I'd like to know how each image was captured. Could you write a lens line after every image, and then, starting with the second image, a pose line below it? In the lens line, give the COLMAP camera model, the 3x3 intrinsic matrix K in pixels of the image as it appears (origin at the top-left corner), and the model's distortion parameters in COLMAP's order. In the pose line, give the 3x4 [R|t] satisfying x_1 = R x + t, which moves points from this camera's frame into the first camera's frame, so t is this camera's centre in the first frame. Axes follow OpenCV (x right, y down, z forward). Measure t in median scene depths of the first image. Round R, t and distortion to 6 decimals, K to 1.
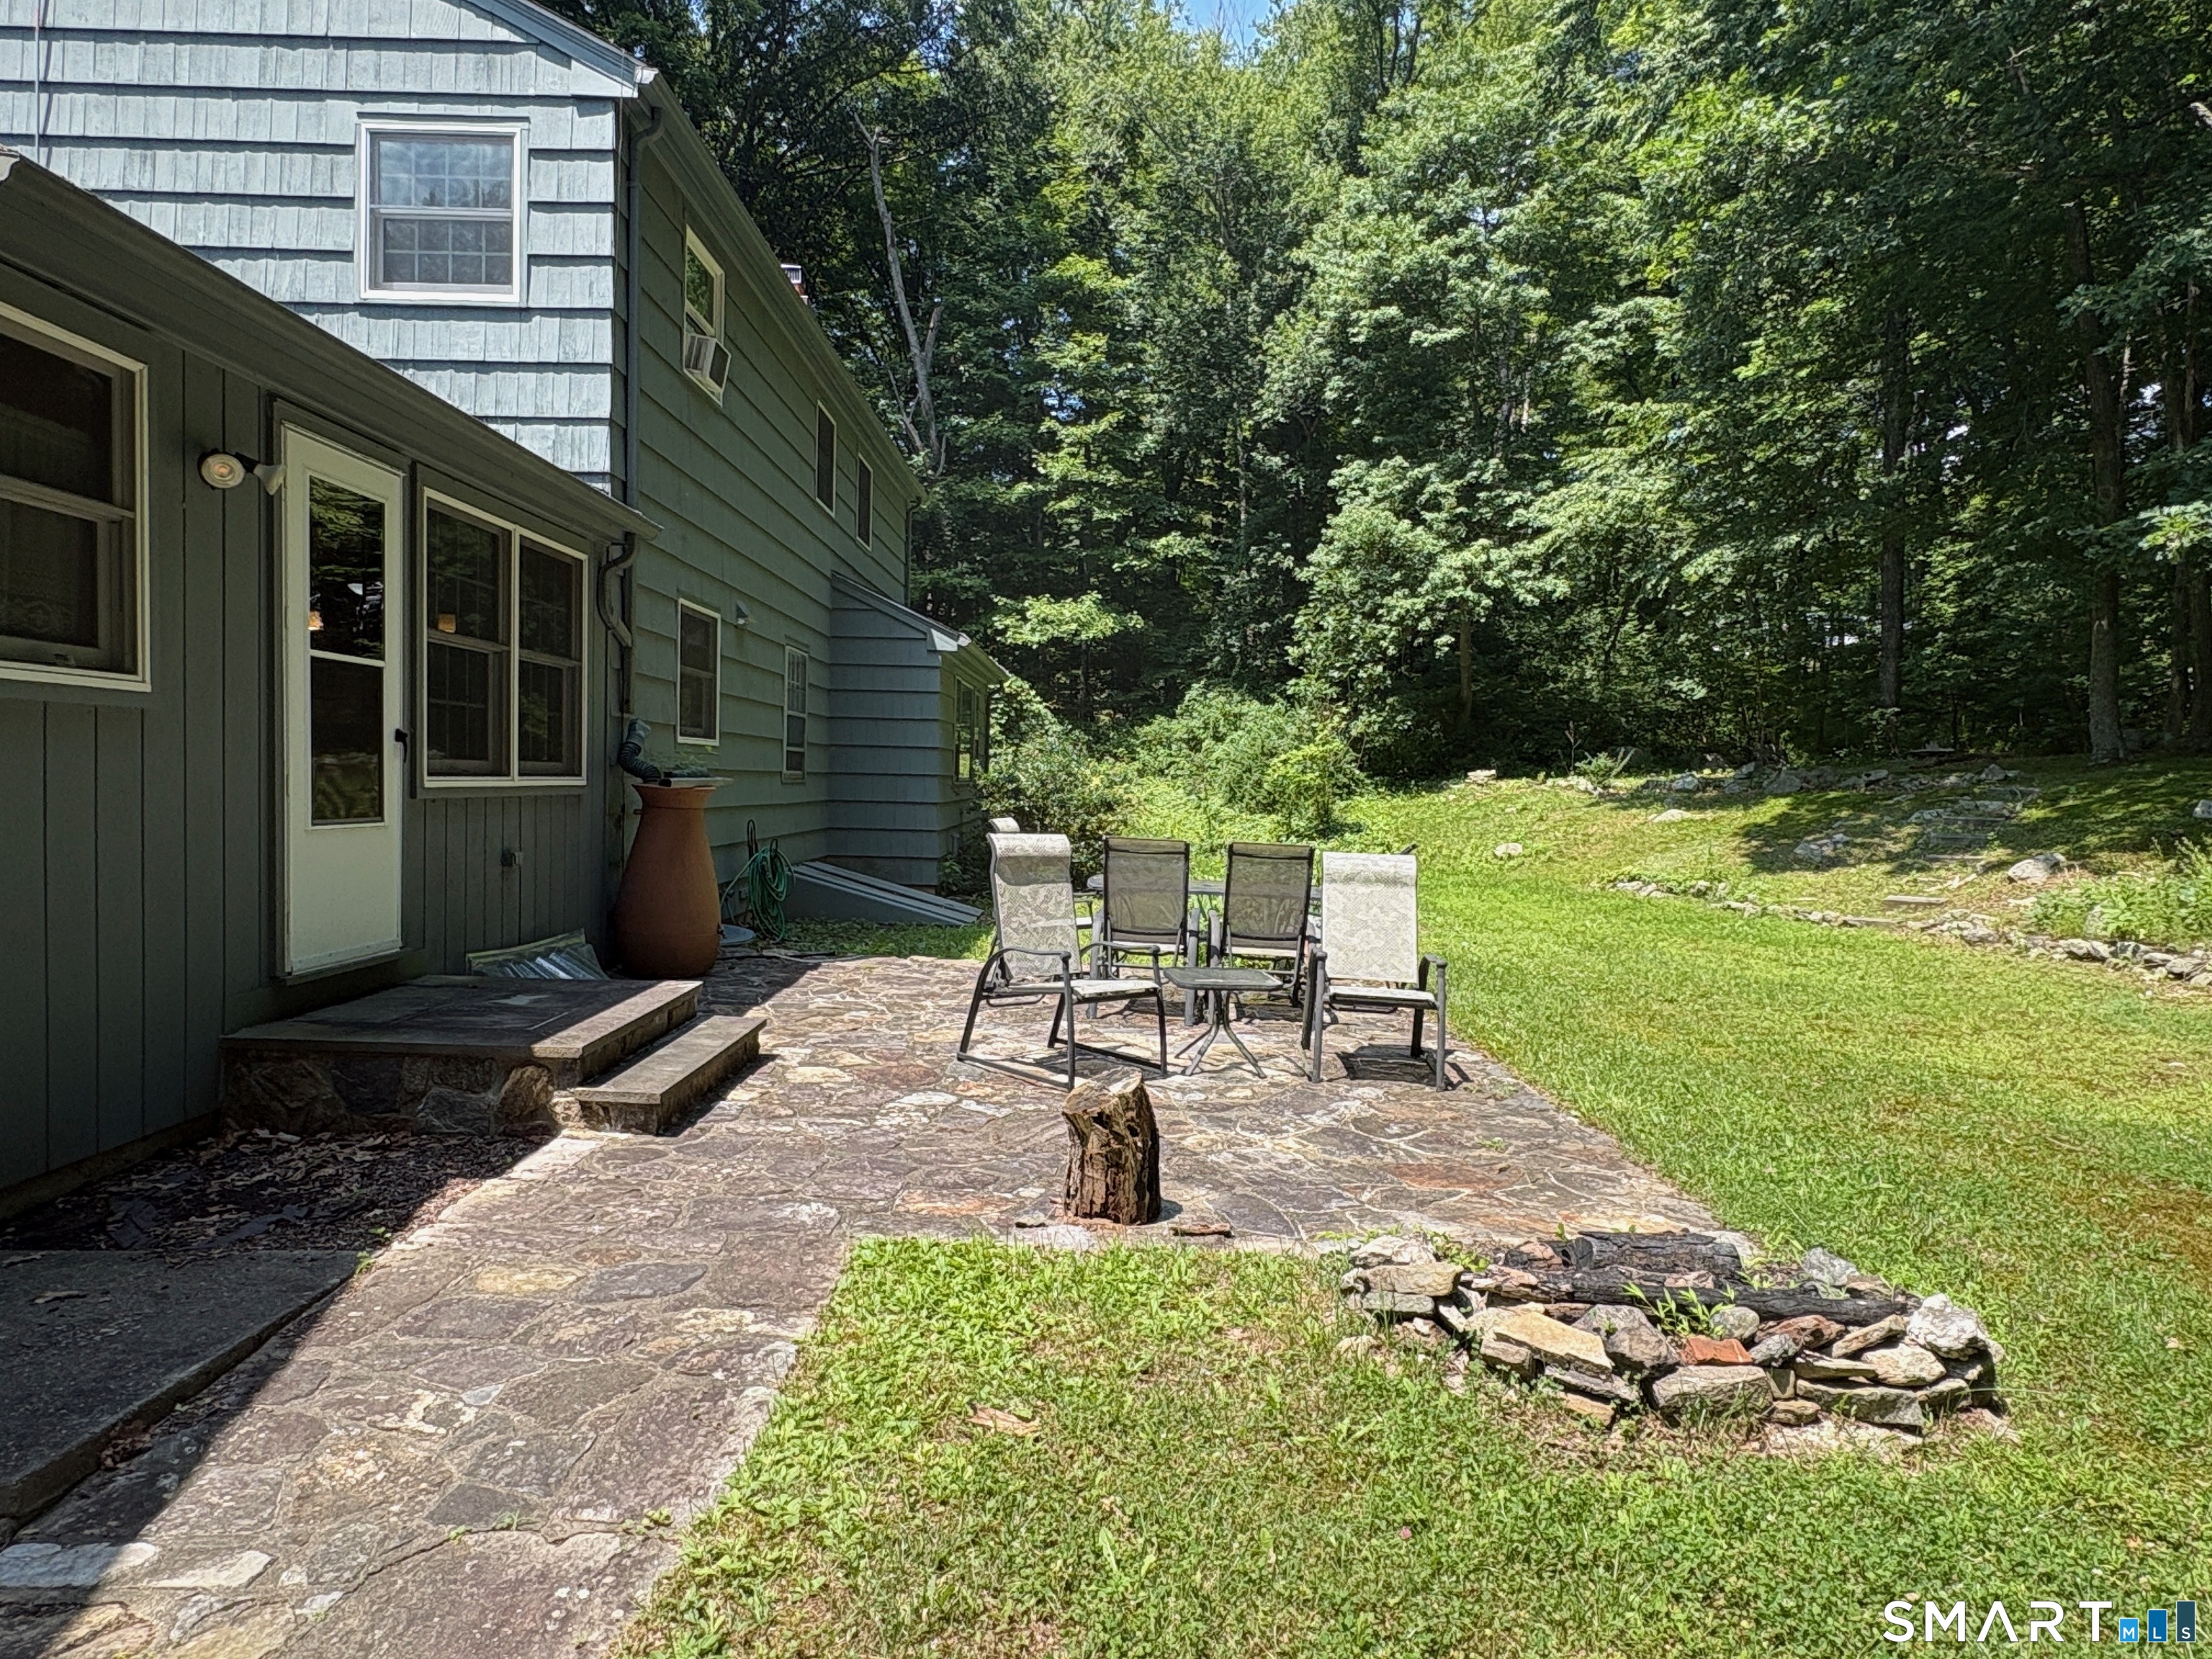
lens RADIAL K [[1364.2, 0, 1114.0], [0, 1364.2, 828.9], [0, 0, 1]] dist [-0.006164, 0.001829]
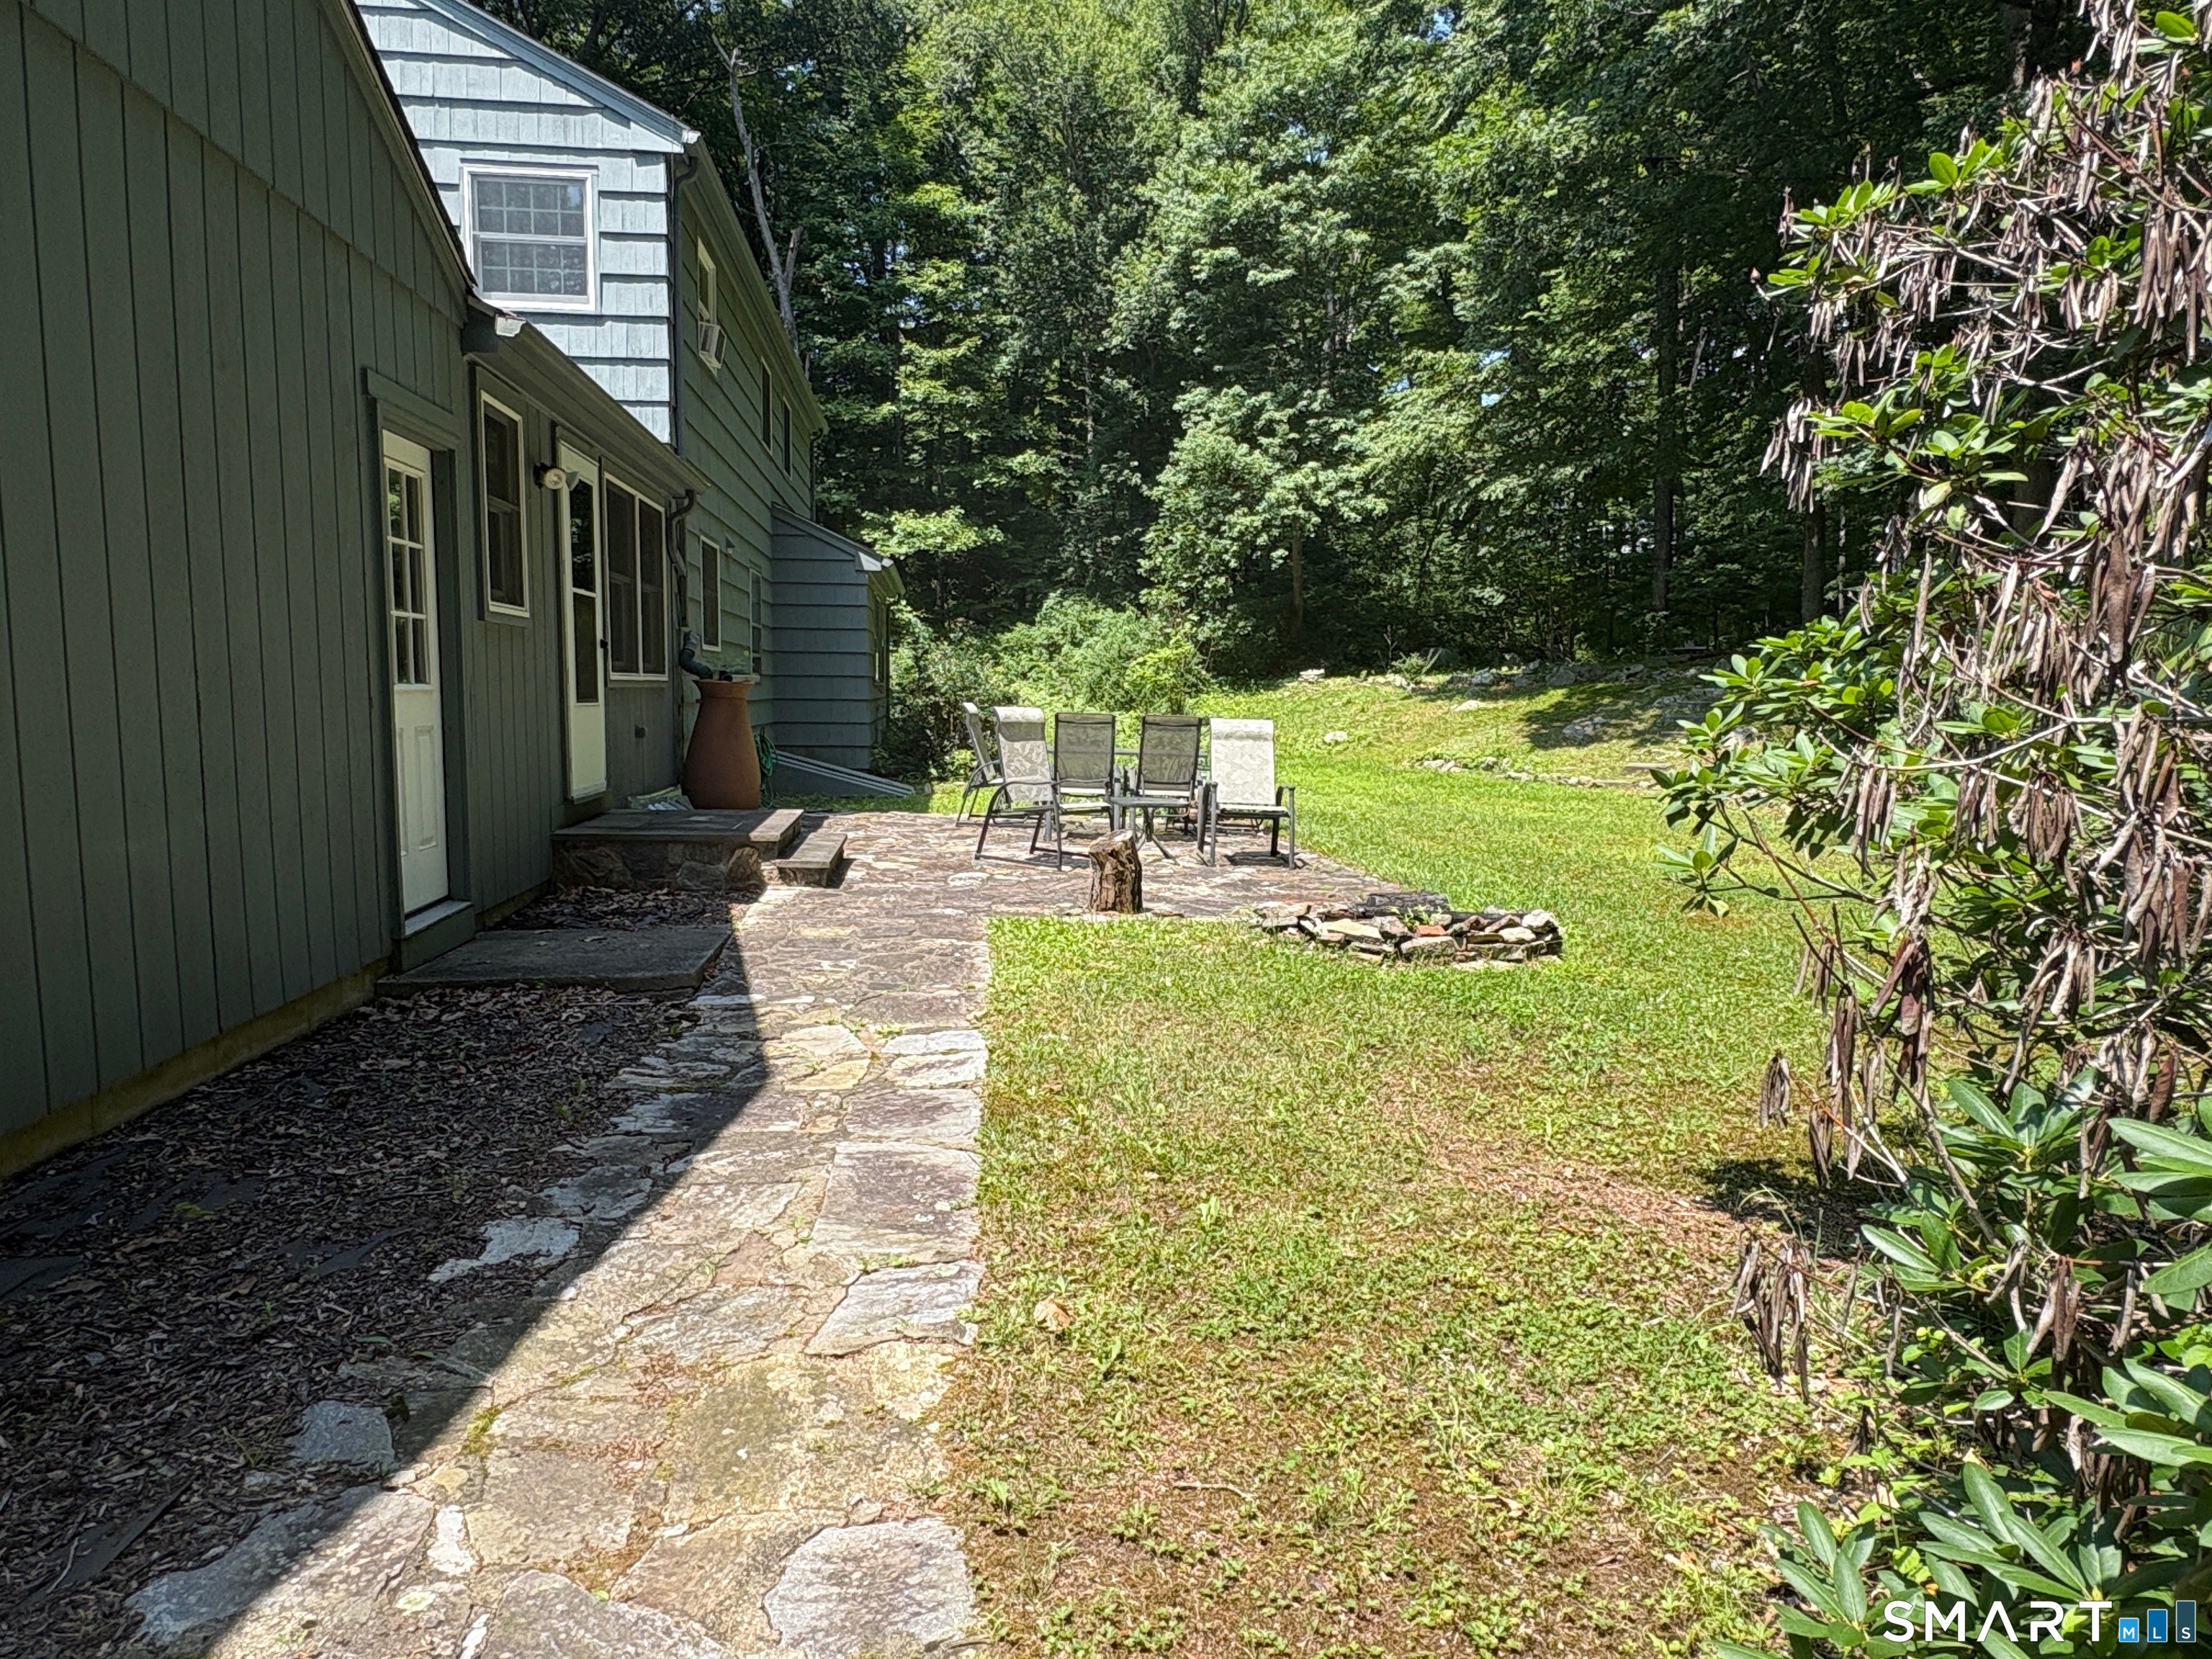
lens RADIAL K [[1364.2, 0, 1097.8], [0, 1364.2, 831.5], [0, 0, 1]] dist [-0.006164, 0.001829]
pose [[0.993947, -0.024001, 0.107203, -0.043832], [0.016499, 0.997387, 0.070330, 0.011292], [-0.108611, -0.068136, 0.991747, -0.154423]]
